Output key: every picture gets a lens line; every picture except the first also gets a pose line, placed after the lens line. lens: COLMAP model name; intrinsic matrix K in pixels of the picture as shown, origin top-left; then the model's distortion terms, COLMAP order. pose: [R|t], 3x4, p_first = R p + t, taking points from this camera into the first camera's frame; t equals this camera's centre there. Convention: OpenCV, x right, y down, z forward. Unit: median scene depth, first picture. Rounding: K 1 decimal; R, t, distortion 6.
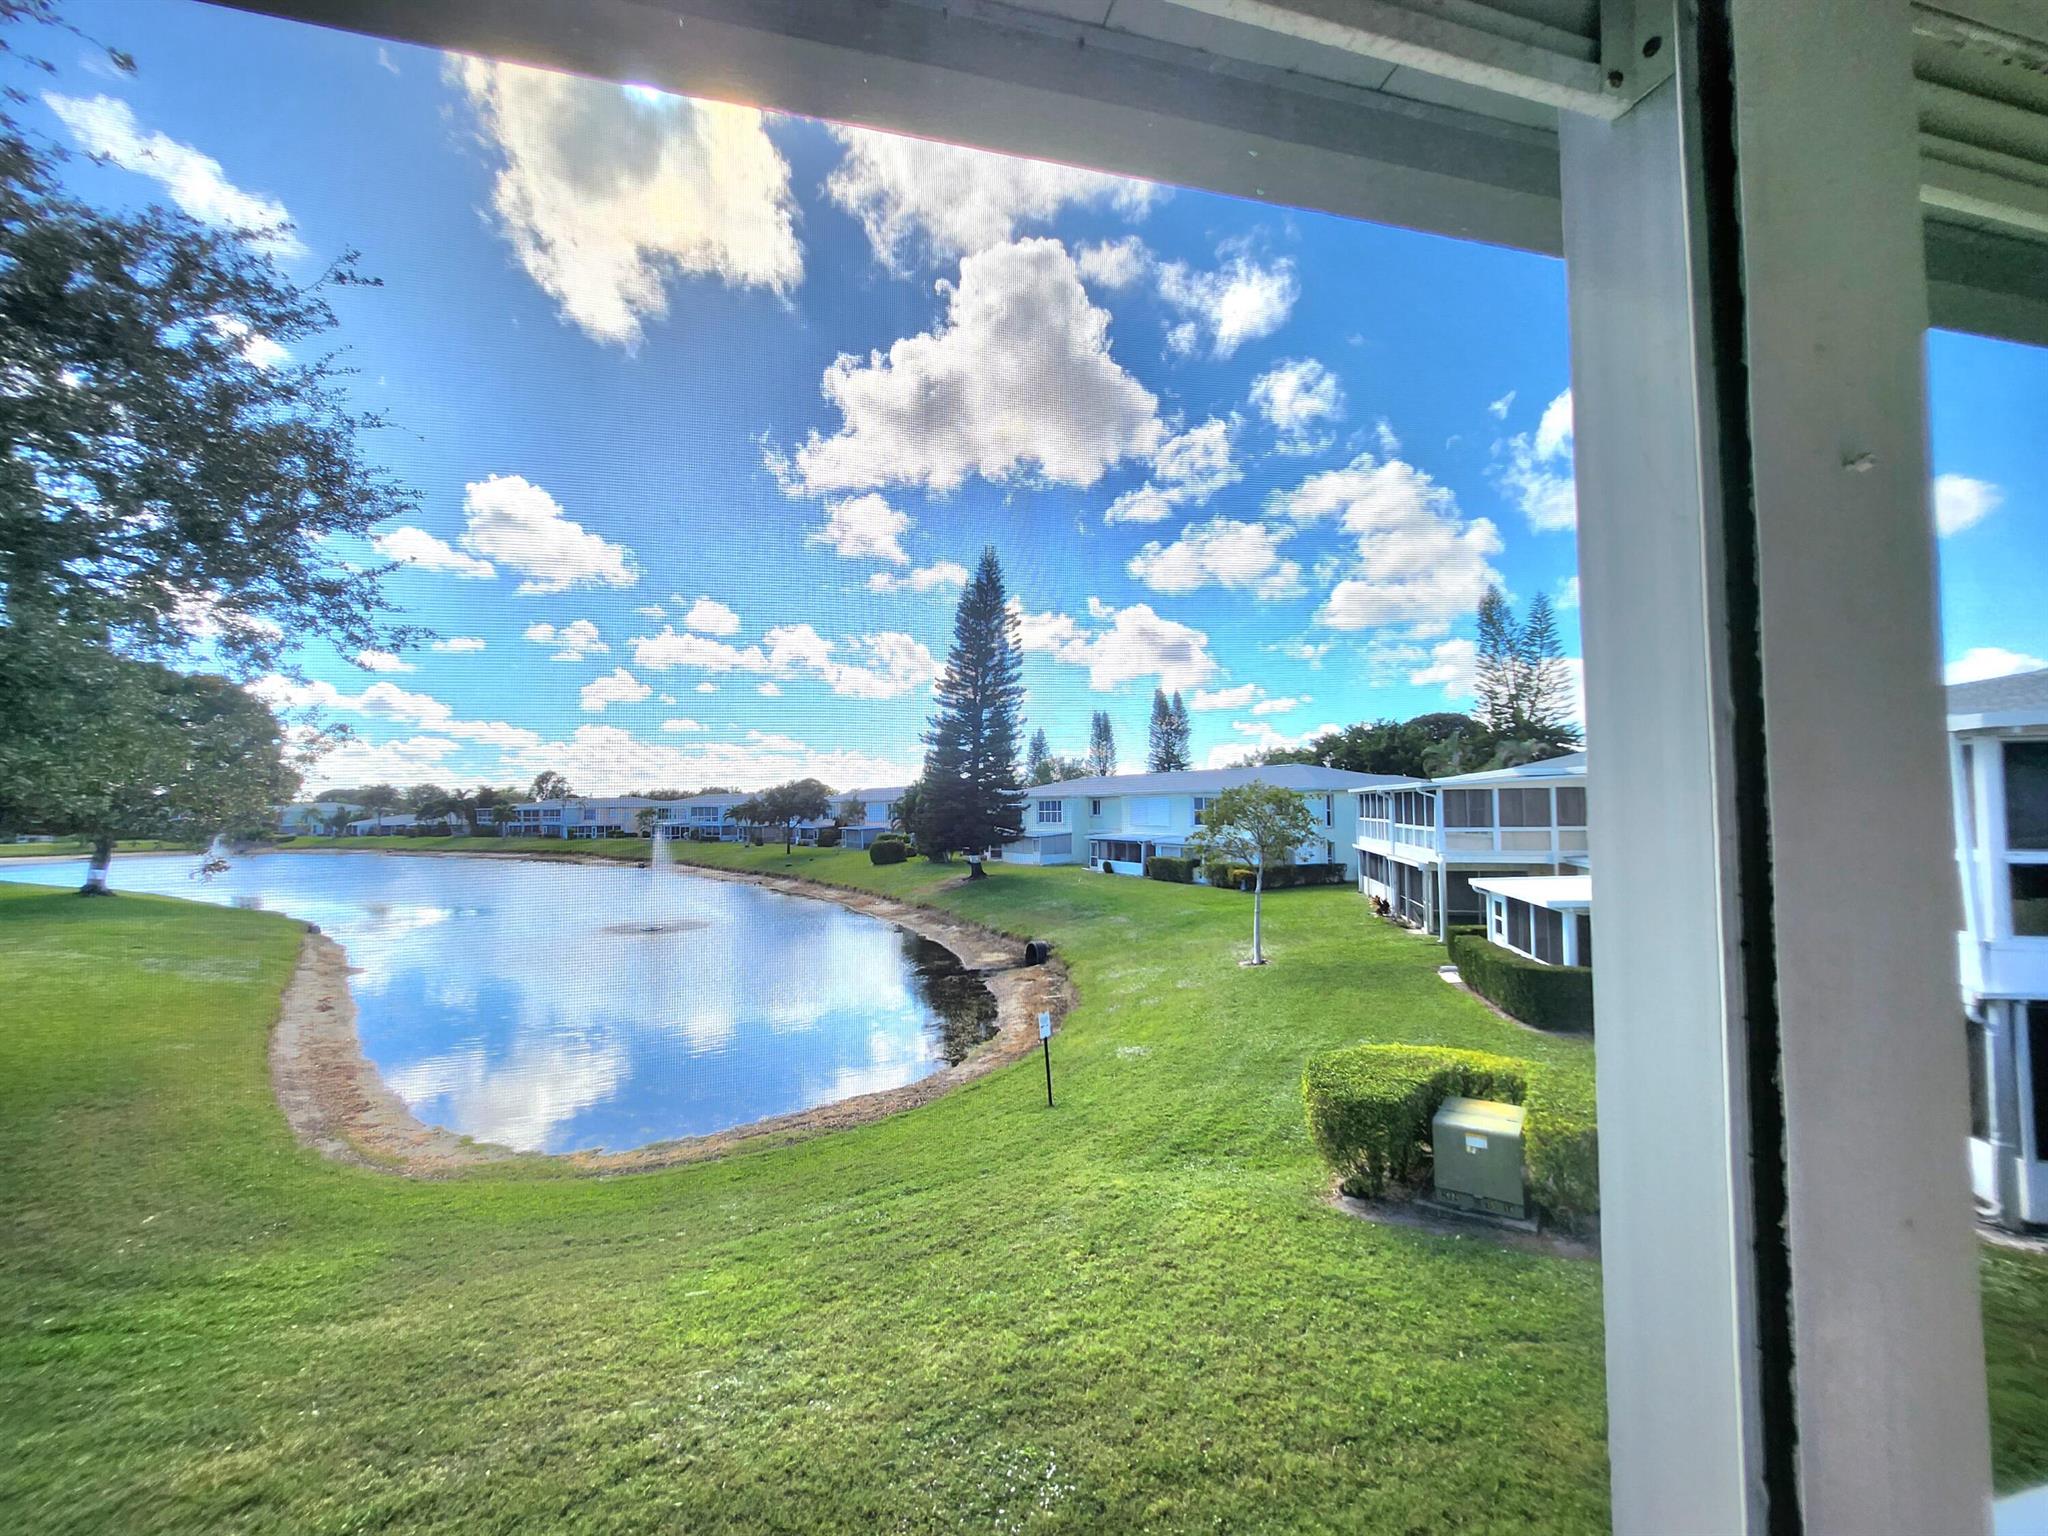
lens RADIAL K [[810.1, 0, 1007.4], [0, 810.1, 778.9], [0, 0, 1]] dist [-0.005597, 0.001816]
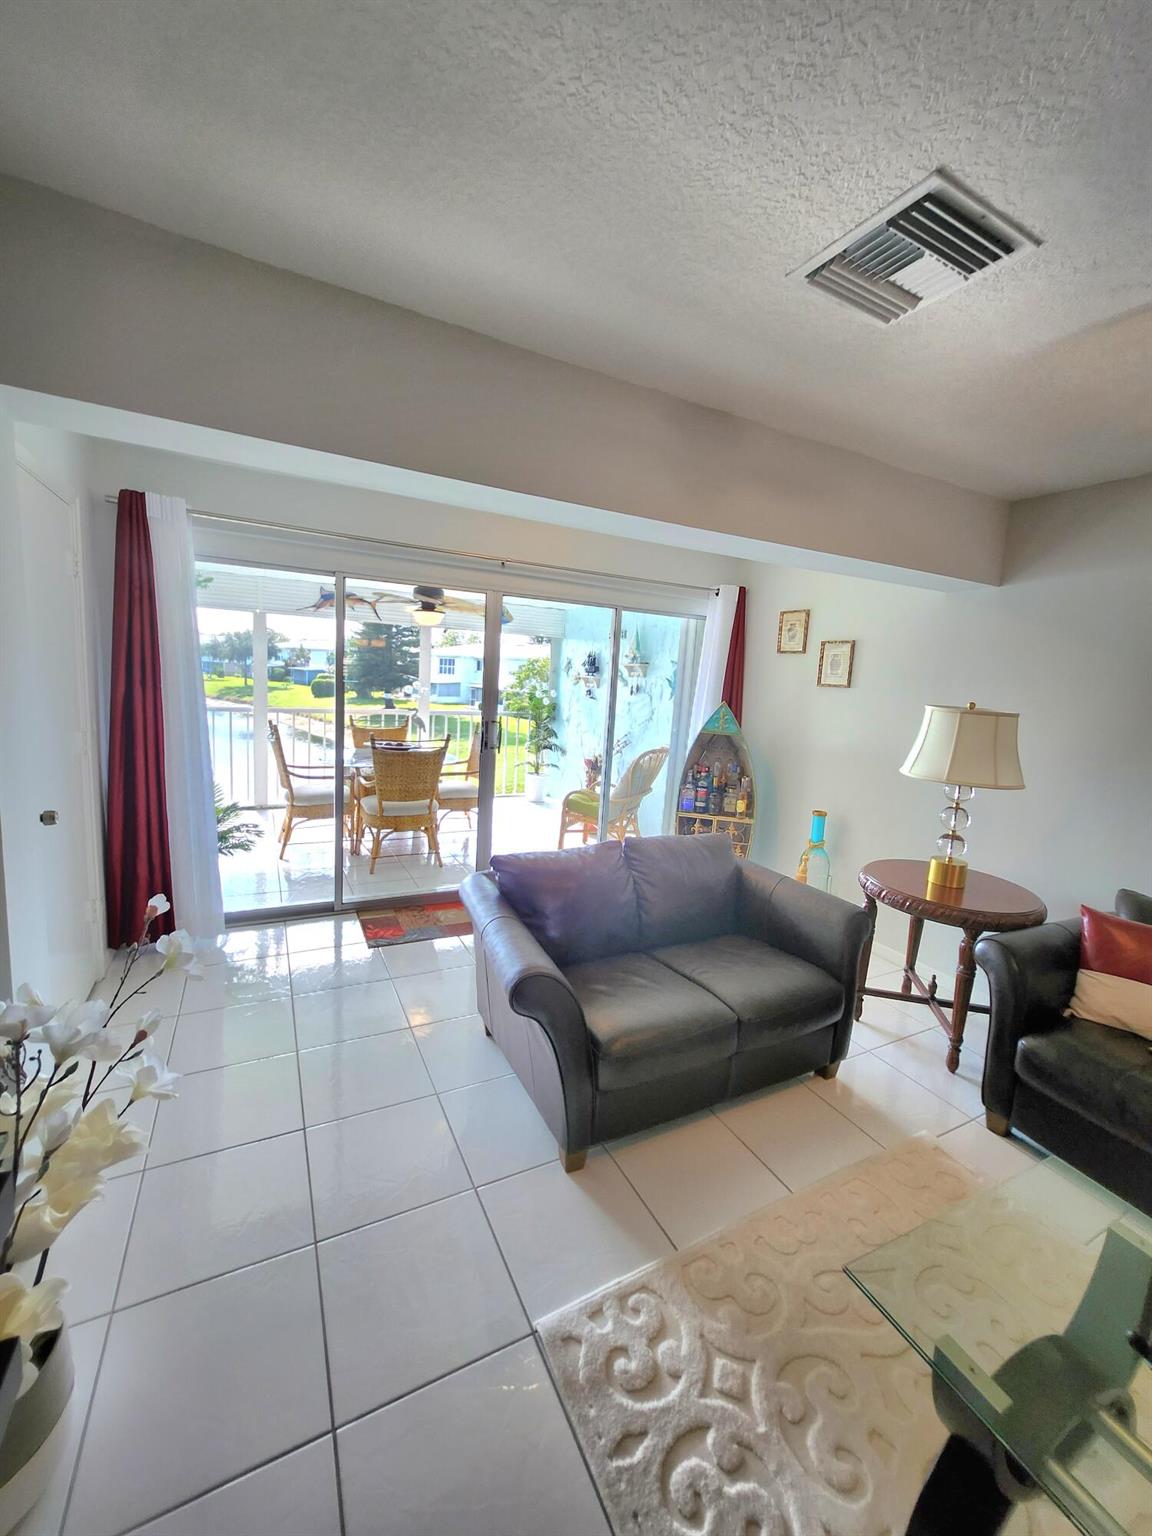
lens RADIAL K [[607.6, 0, 583.2], [0, 607.6, 765.7], [0, 0, 1]] dist [-0.005597, 0.001816]
pose [[0.969682, 0.032637, 0.242180, 0.038653], [-0.079029, 0.979668, 0.184405, -0.005748], [-0.231237, -0.197953, 0.952546, -0.134448]]
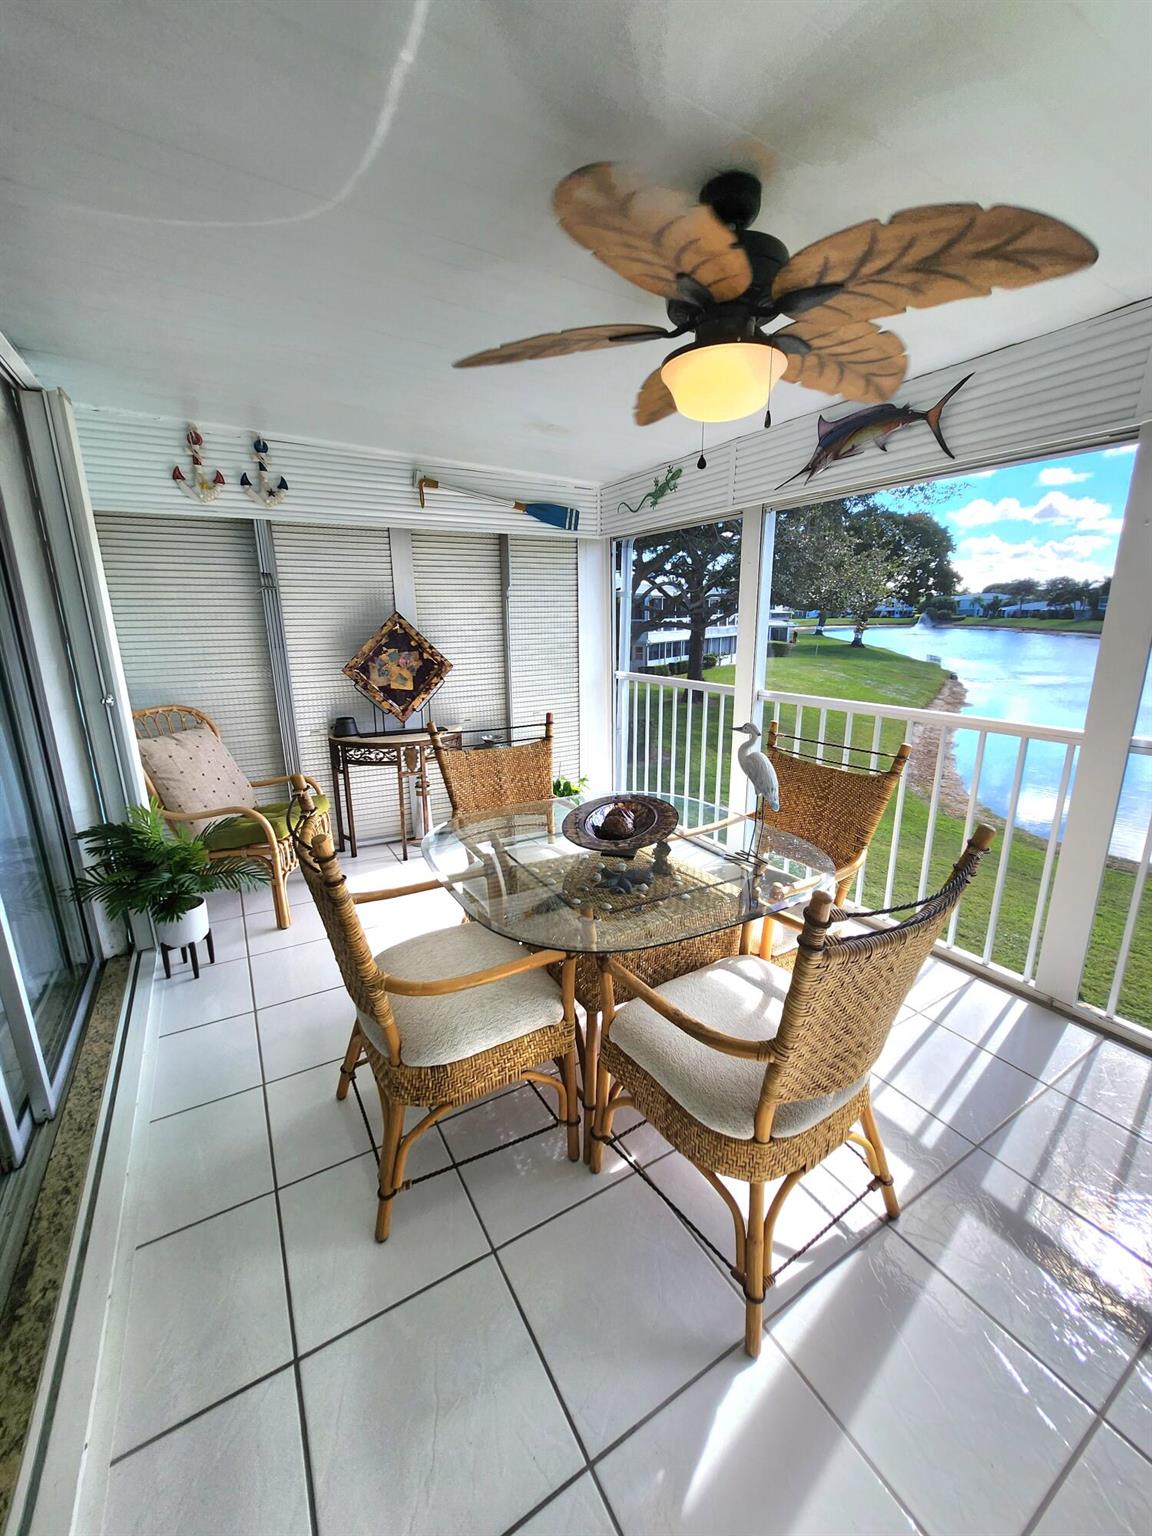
lens RADIAL K [[607.6, 0, 575.0], [0, 607.6, 761.9], [0, 0, 1]] dist [-0.005597, 0.001816]
pose [[0.275786, 0.240029, -0.930768, 0.064773], [0.047931, 0.963681, 0.262719, -0.000350], [0.960023, -0.117067, 0.254265, -0.026081]]
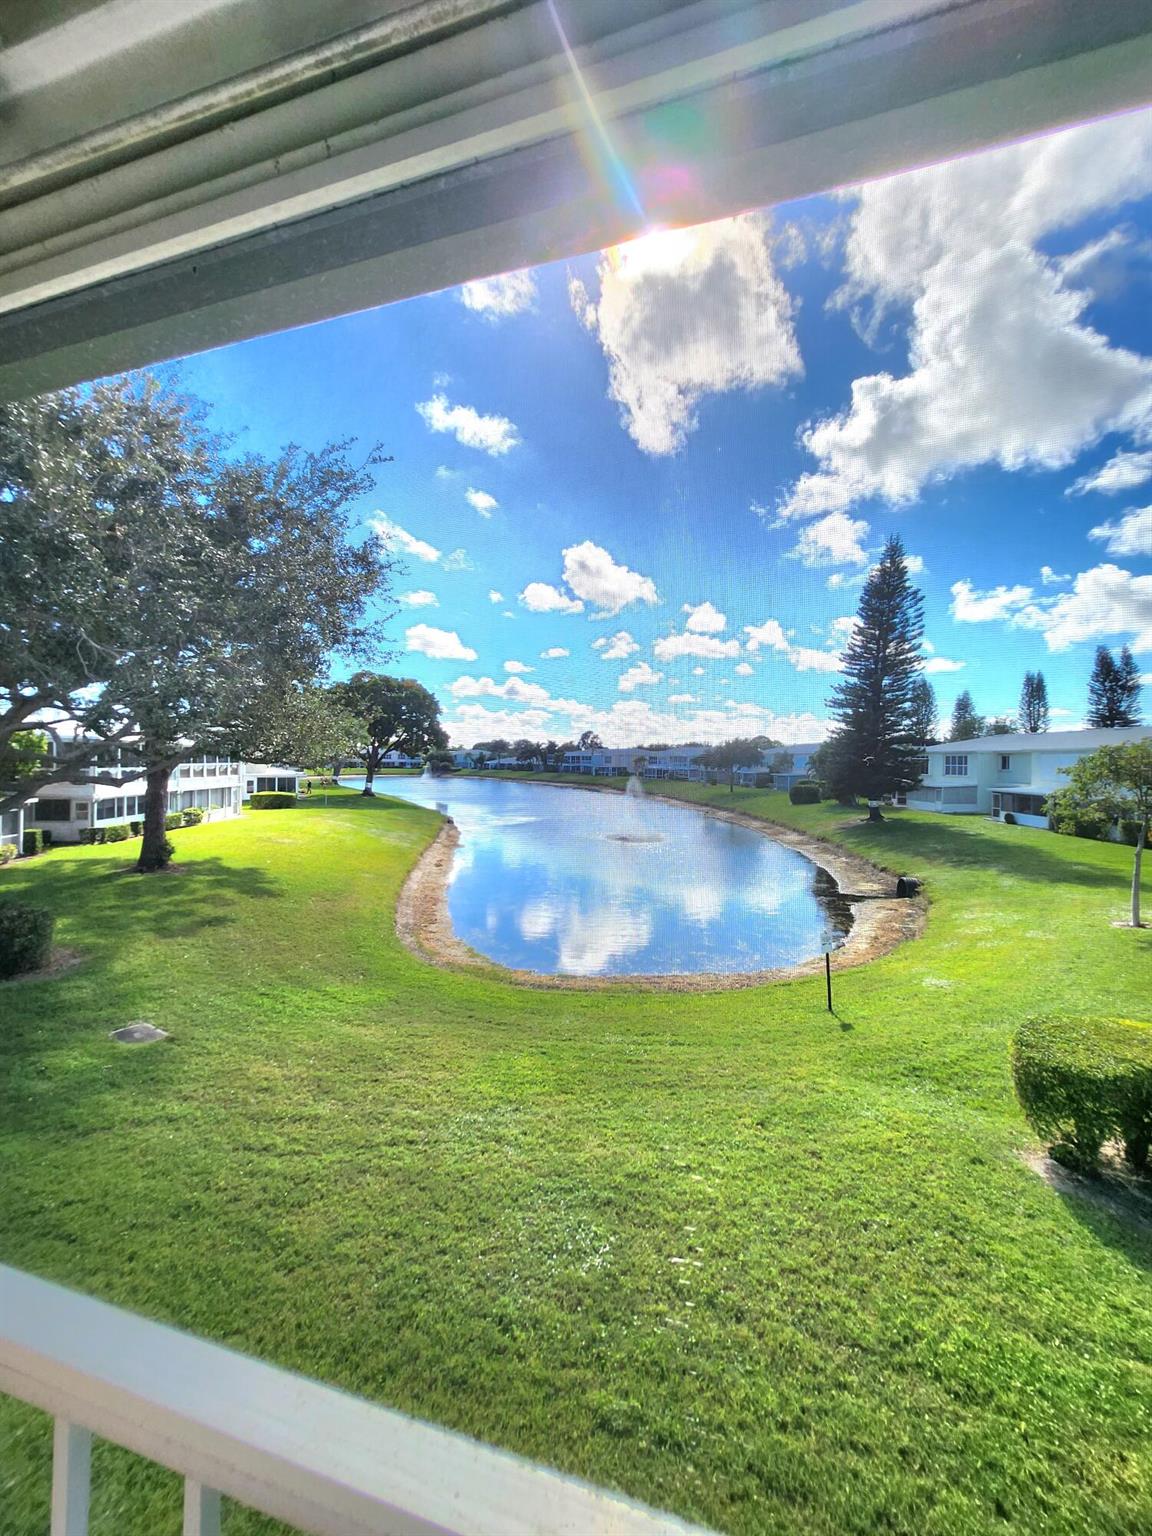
lens RADIAL K [[607.6, 0, 573.7], [0, 607.6, 752.6], [0, 0, 1]] dist [-0.005597, 0.001816]
pose [[0.848940, 0.014848, -0.528280, 0.056674], [-0.000470, 0.999626, 0.027339, -0.000271], [0.528489, -0.022961, 0.848630, 0.013814]]
